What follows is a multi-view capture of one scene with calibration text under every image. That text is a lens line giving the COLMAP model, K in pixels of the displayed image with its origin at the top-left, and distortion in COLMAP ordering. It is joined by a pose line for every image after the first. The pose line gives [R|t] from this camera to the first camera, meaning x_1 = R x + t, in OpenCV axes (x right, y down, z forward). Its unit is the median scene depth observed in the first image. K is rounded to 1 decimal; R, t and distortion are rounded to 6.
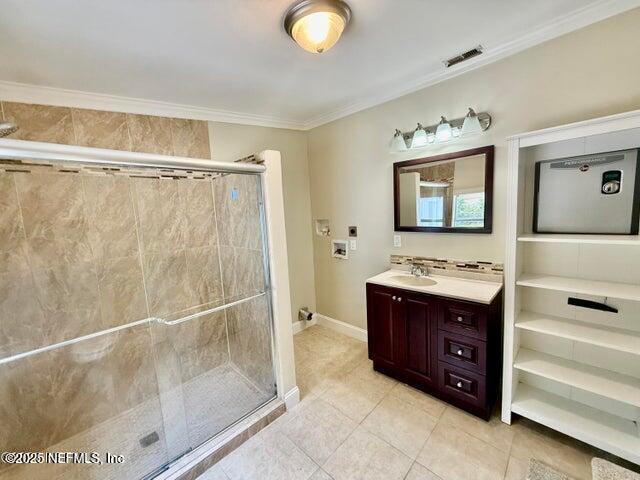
lens RADIAL K [[255.9, 0, 320.0], [0, 255.9, 240.0], [0, 0, 1]] dist [-0.000132, -0.000054]
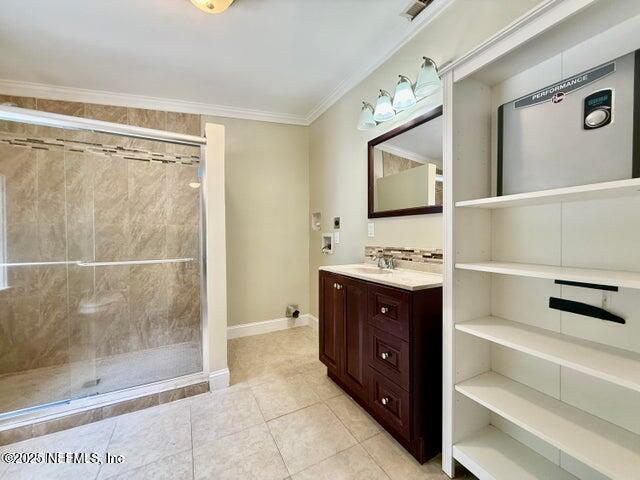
lens RADIAL K [[255.9, 0, 320.0], [0, 255.9, 240.0], [0, 0, 1]] dist [-0.000132, -0.000054]
pose [[0.952104, 0.054893, -0.300807, 0.496308], [-0.081843, 0.993610, -0.077727, 0.147734], [0.294618, 0.098623, 0.950512, 0.157470]]
